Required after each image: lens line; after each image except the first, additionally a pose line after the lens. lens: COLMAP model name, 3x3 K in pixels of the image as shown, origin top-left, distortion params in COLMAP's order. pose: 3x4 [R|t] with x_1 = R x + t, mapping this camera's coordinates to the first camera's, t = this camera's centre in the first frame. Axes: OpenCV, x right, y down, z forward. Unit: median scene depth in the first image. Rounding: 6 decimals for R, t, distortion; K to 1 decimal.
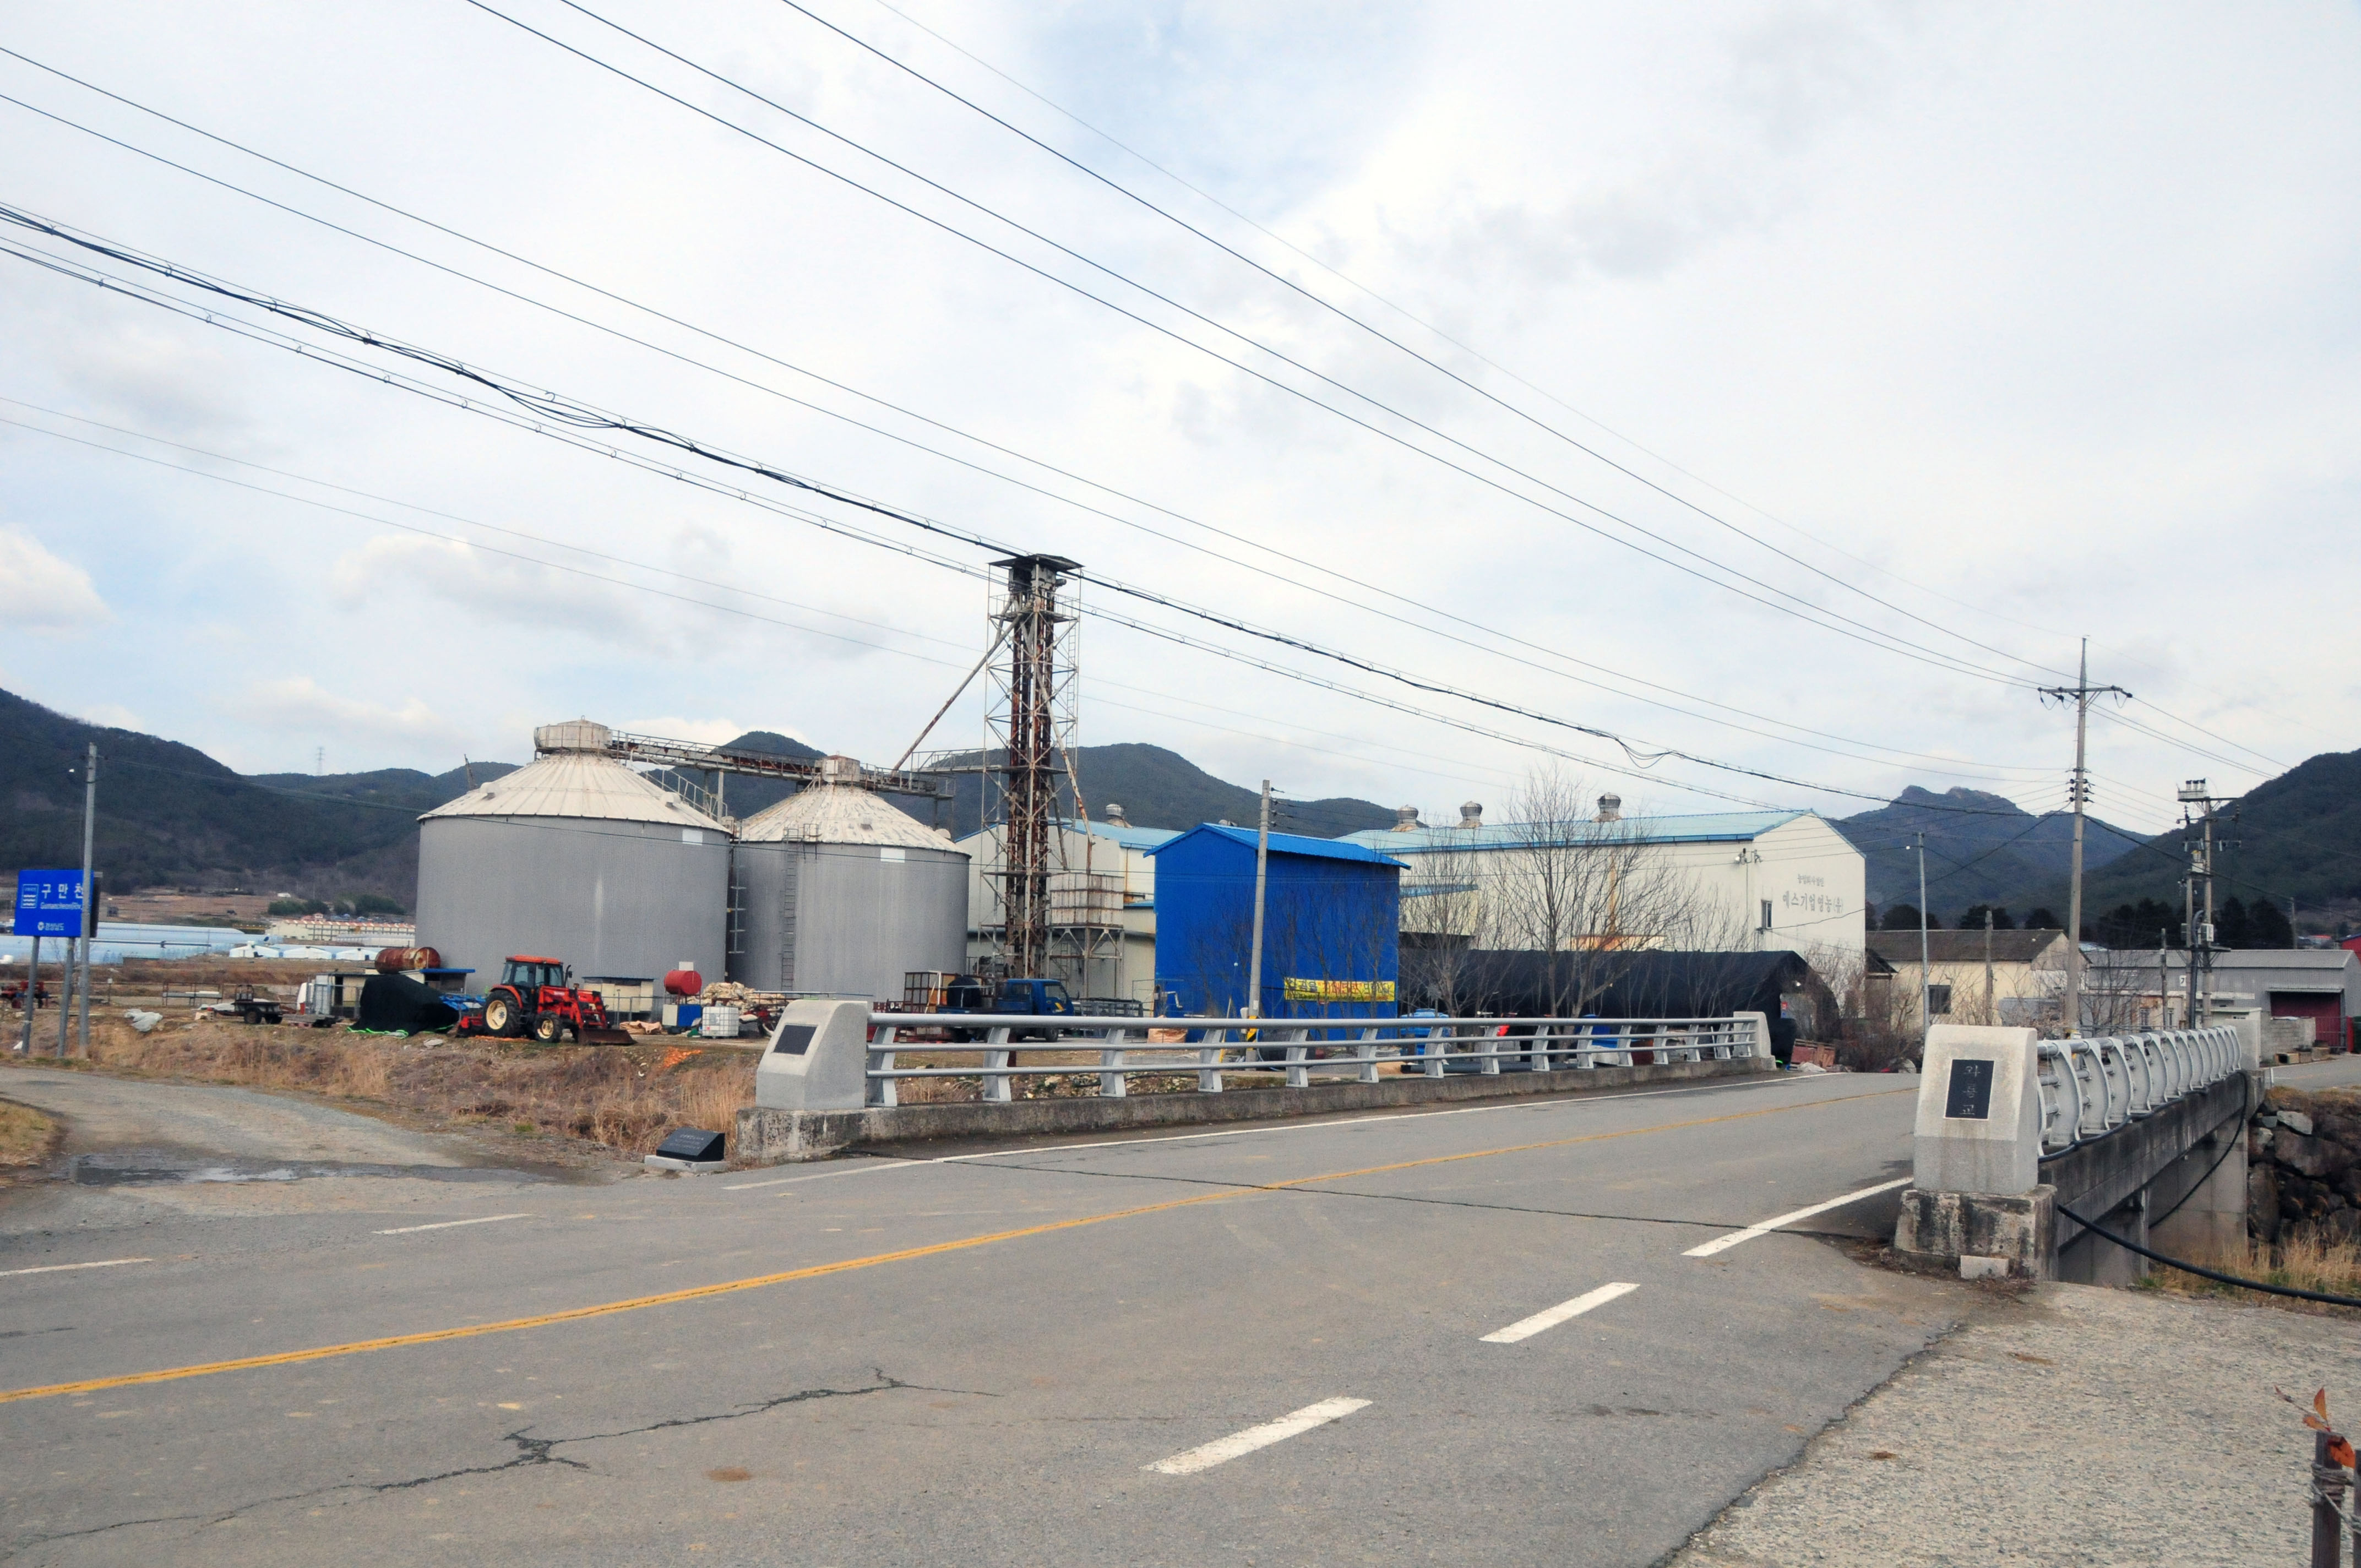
lens RADIAL K [[1877.1, 0, 1181.0], [0, 1877.1, 873.2], [0, 0, 1]] dist [-0.159059, 0.091127]
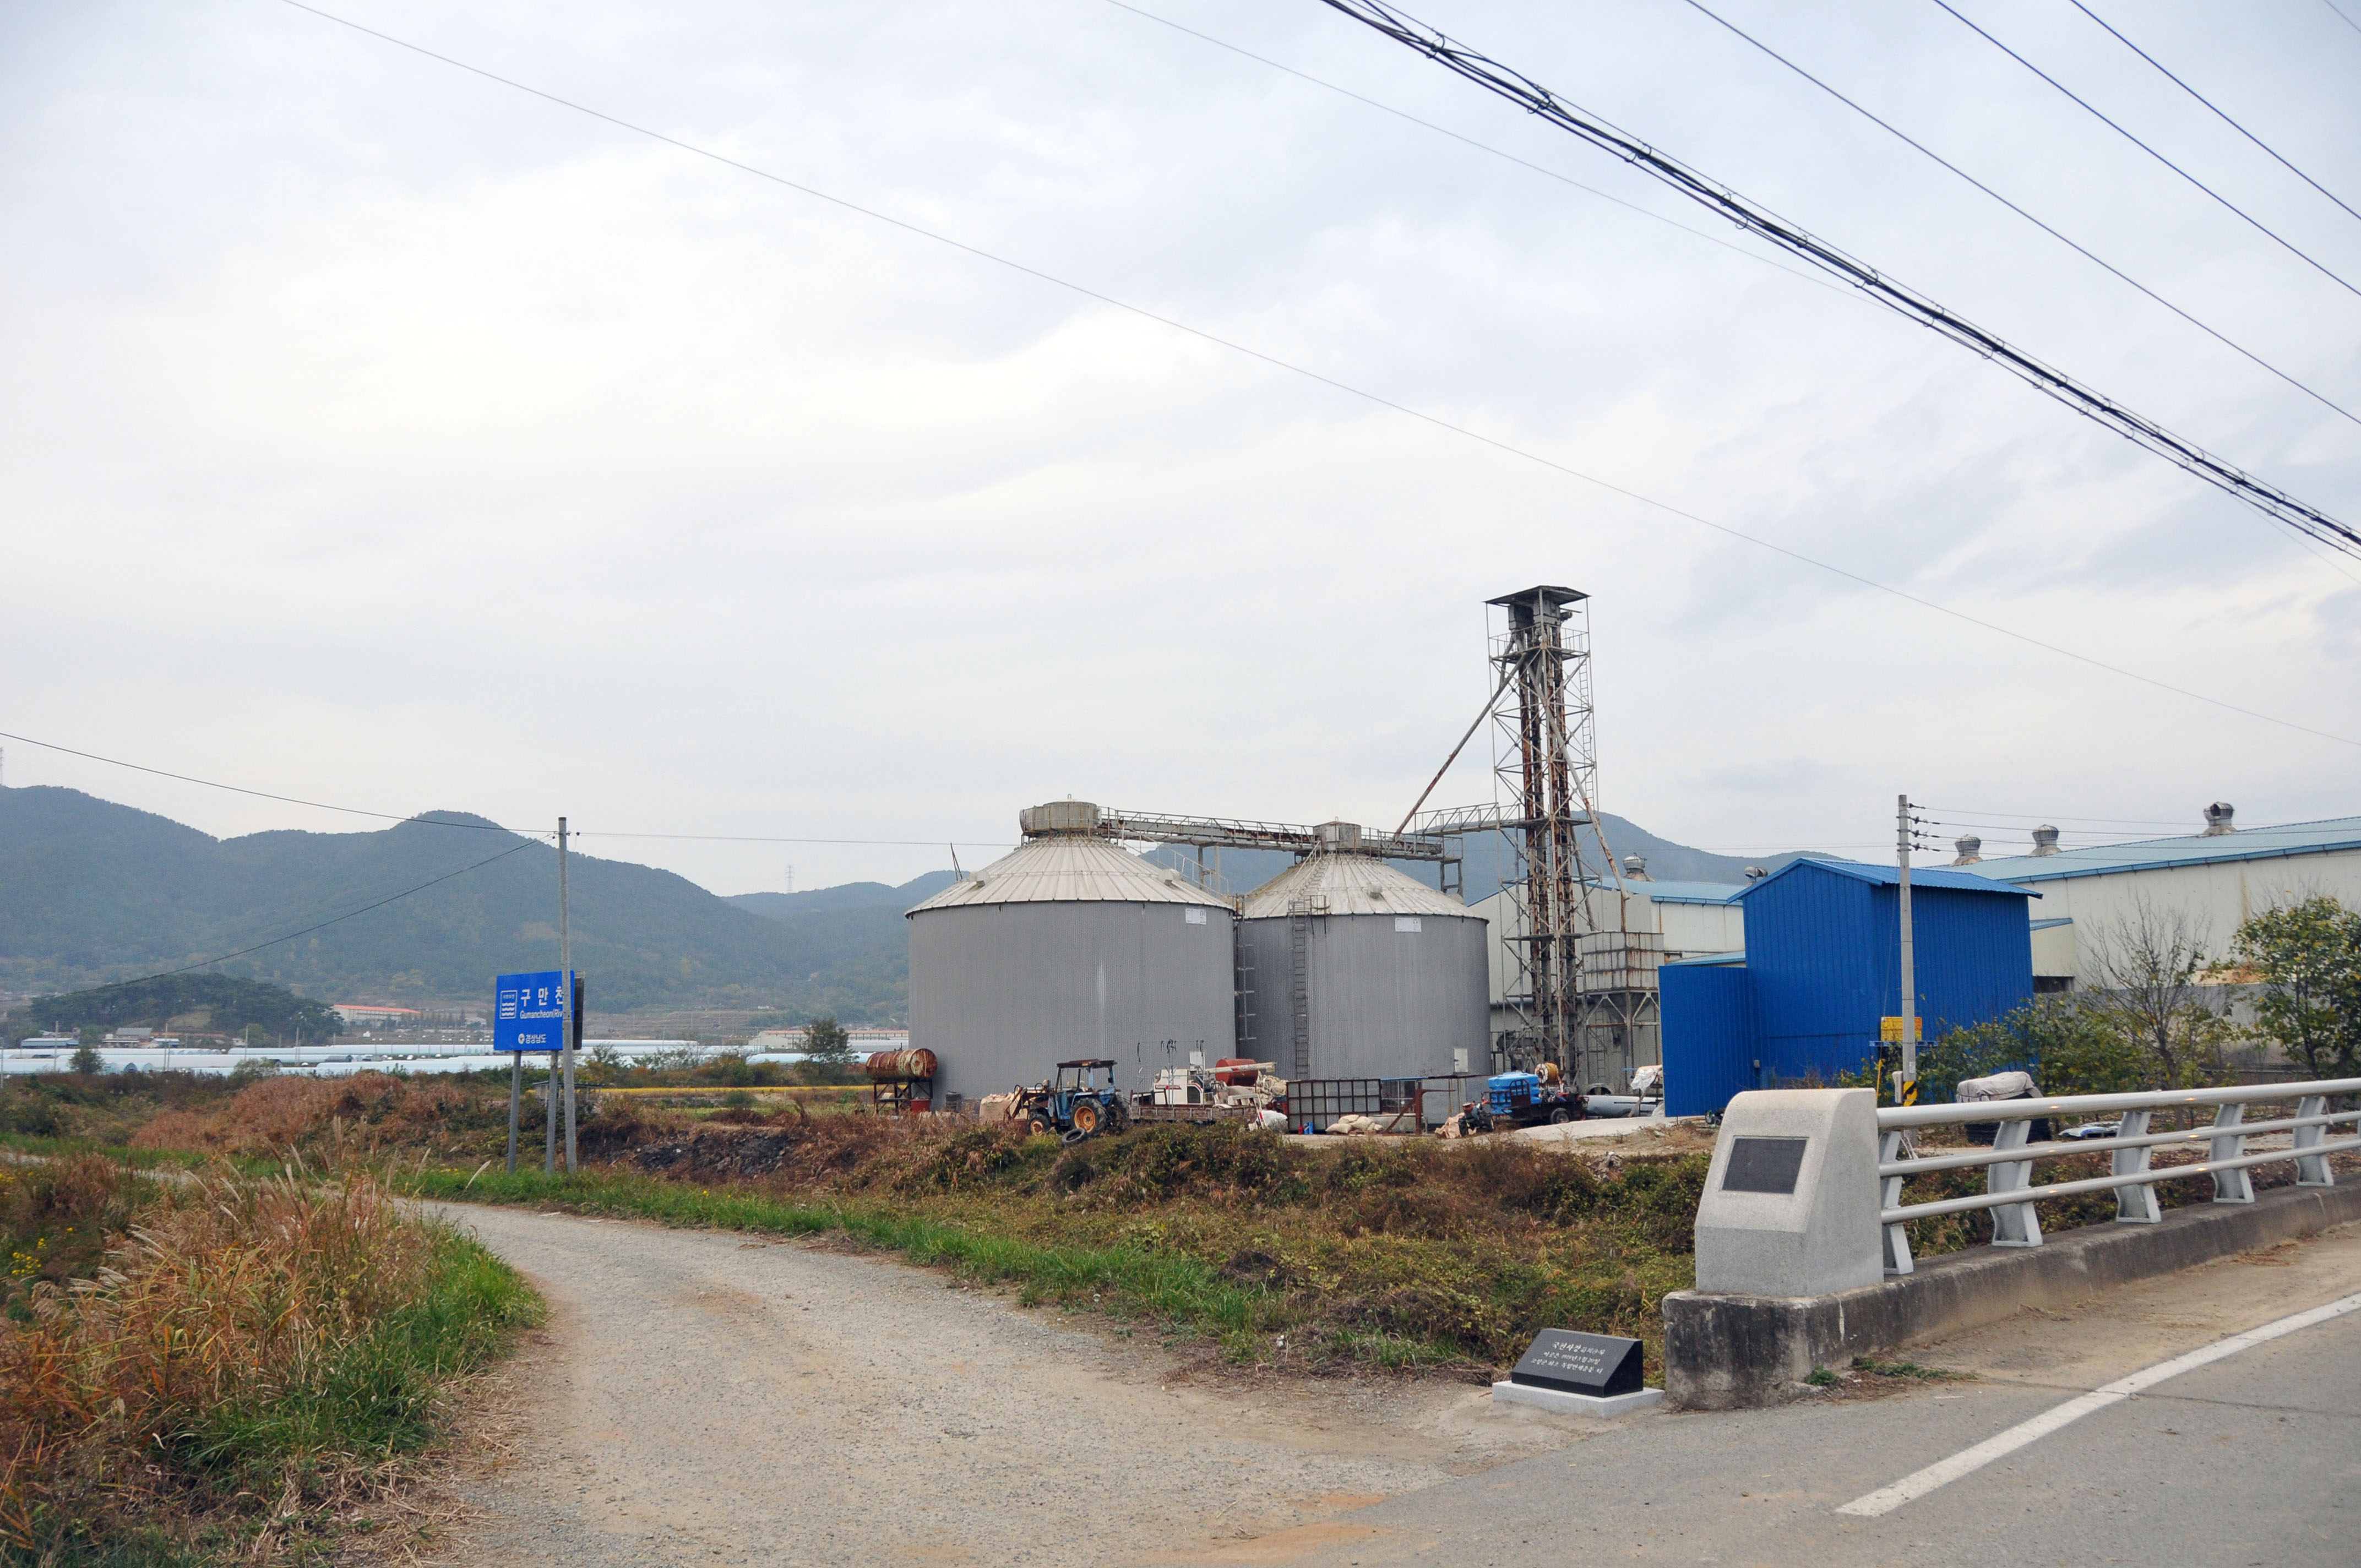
lens RADIAL K [[1872.9, 0, 1149.8], [0, 1872.9, 836.8], [0, 0, 1]] dist [-0.157940, 0.118649]
pose [[0.966536, -0.069543, -0.246924, -0.045146], [0.053993, 0.996140, -0.069205, 0.003818], [0.250783, 0.053557, 0.966561, 0.079881]]
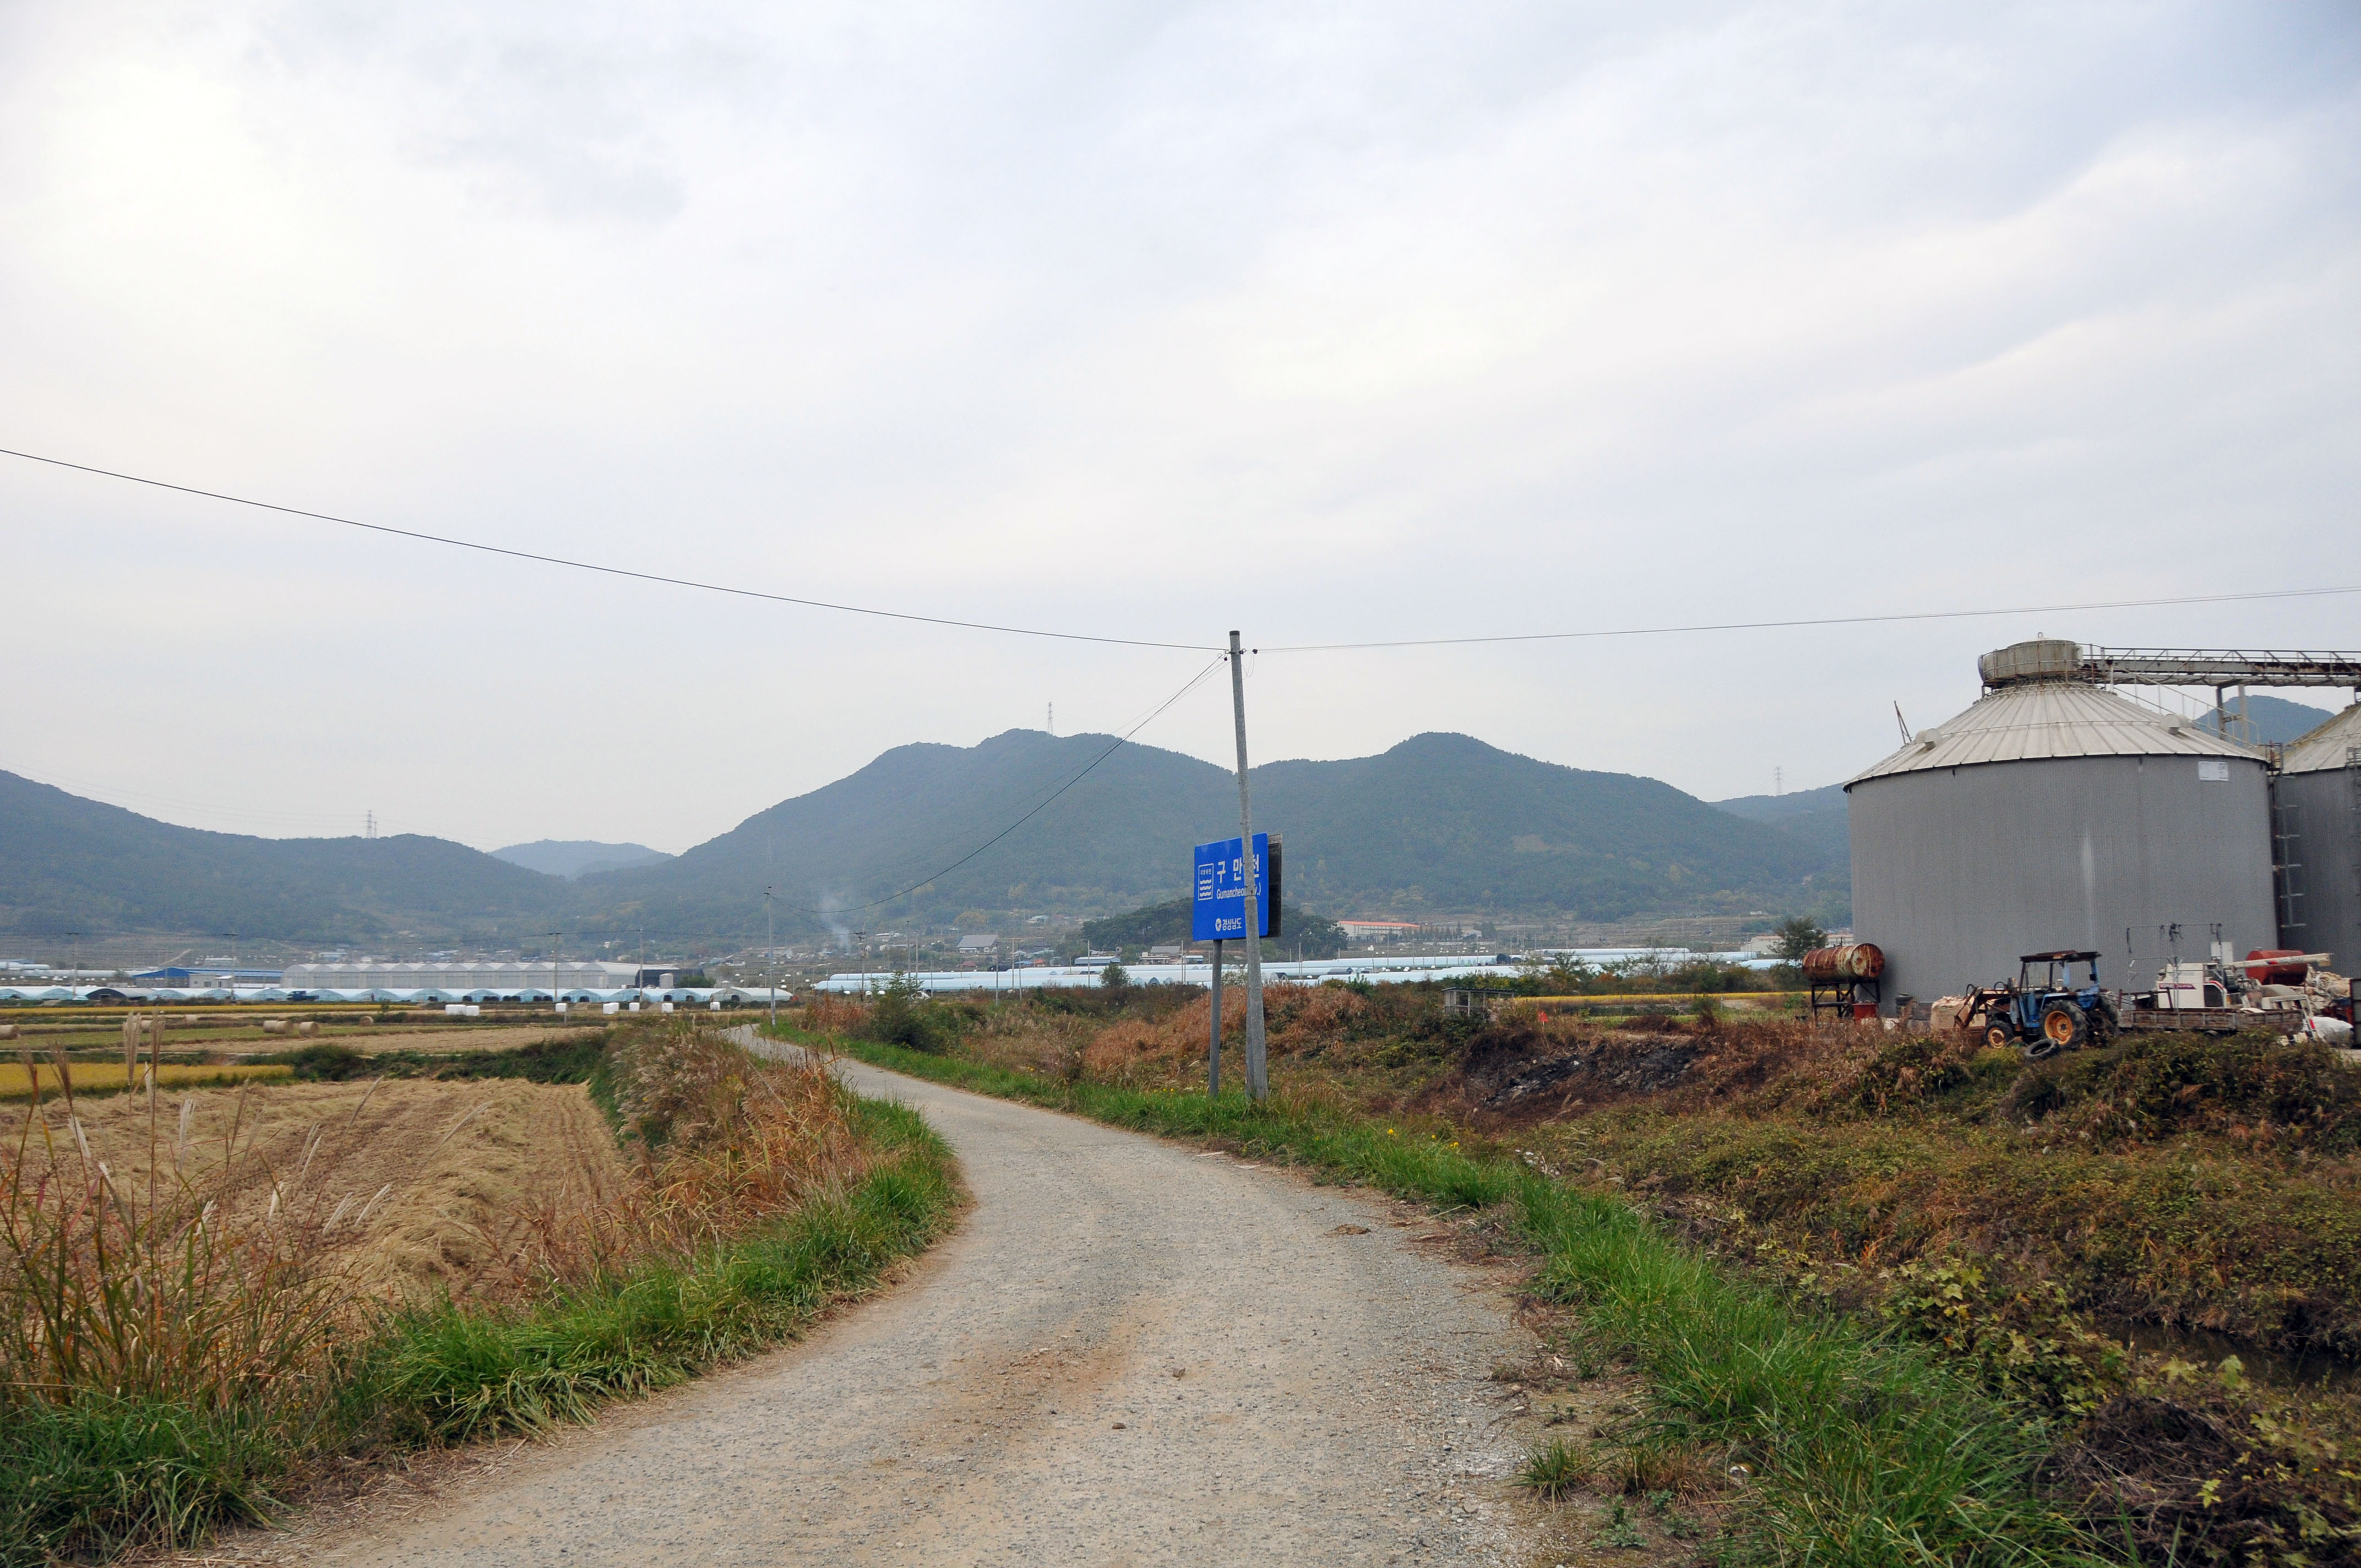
lens RADIAL K [[1872.9, 0, 1149.8], [0, 1872.9, 836.8], [0, 0, 1]] dist [-0.157940, 0.118649]
pose [[0.710821, -0.089878, -0.697607, -0.060355], [0.072919, 0.995875, -0.054007, 0.011968], [0.699583, -0.012480, 0.714443, 0.175718]]
